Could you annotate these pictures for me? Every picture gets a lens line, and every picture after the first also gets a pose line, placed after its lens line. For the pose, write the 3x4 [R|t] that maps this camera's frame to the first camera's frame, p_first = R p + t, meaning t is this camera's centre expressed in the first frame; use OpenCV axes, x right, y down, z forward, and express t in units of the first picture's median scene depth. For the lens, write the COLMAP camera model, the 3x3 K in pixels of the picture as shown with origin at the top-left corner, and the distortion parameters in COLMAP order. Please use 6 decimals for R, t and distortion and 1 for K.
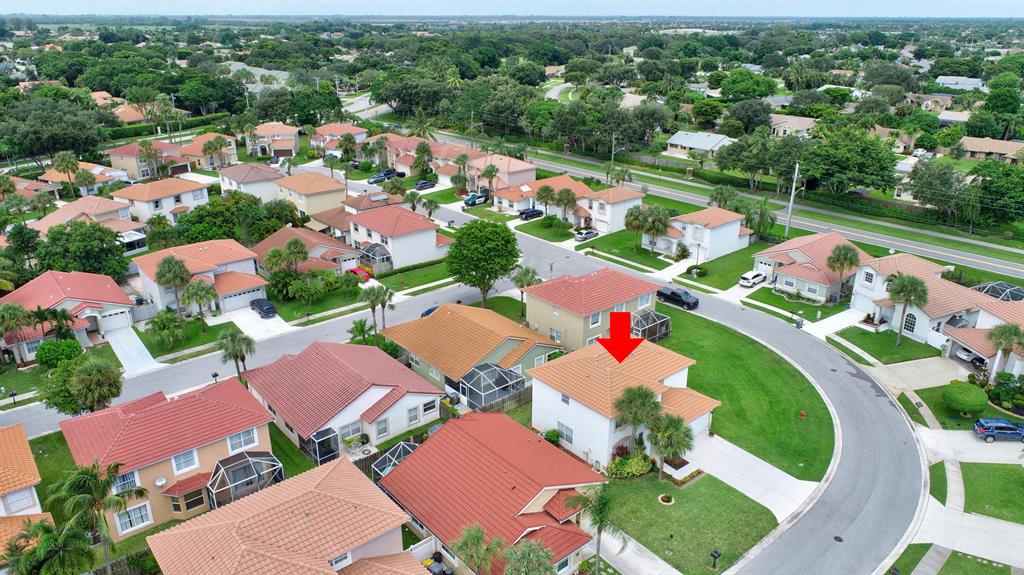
lens RADIAL K [[689.0, 0, 512.0], [0, 689.0, 287.5], [0, 0, 1]] dist [-0.006790, 0.002164]
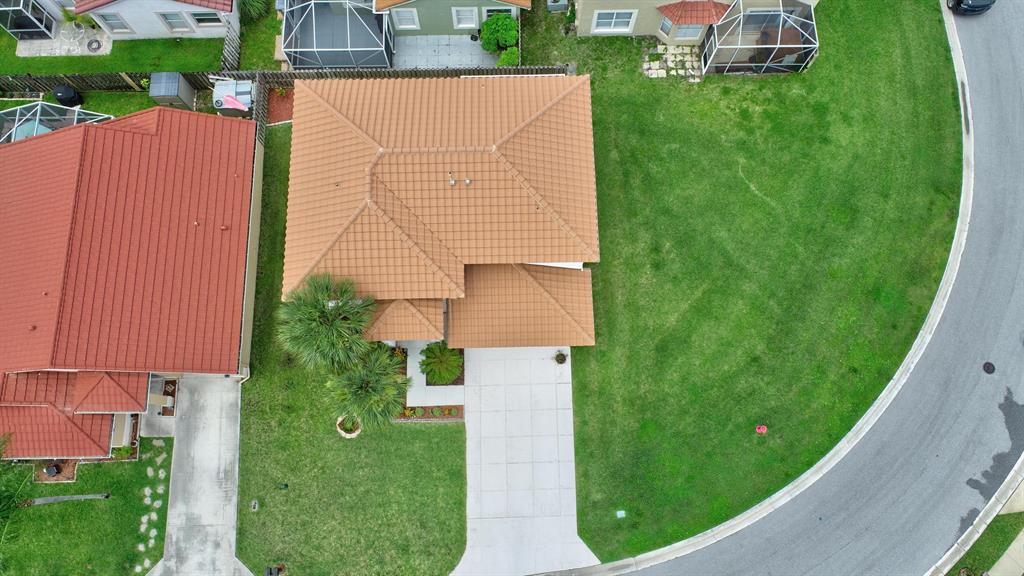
lens RADIAL K [[689.0, 0, 512.0], [0, 689.0, 288.0], [0, 0, 1]] dist [-0.006790, 0.002164]
pose [[0.779767, 0.606633, -0.154789, 0.299492], [-0.229507, 0.507004, 0.830827, -0.243854], [0.582486, -0.612327, 0.534571, 0.697168]]
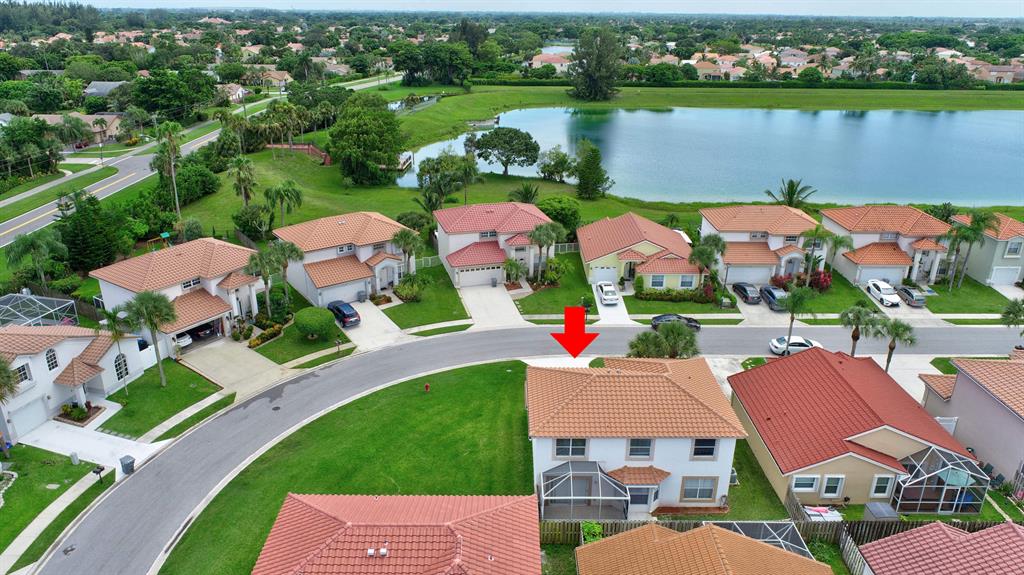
lens RADIAL K [[689.0, 0, 512.0], [0, 689.0, 287.5], [0, 0, 1]] dist [-0.006790, 0.002164]
pose [[-0.766548, -0.248851, 0.592011, -0.154261], [0.223525, 0.760831, 0.609240, -0.431709], [-0.602030, 0.599341, -0.527589, 1.337931]]
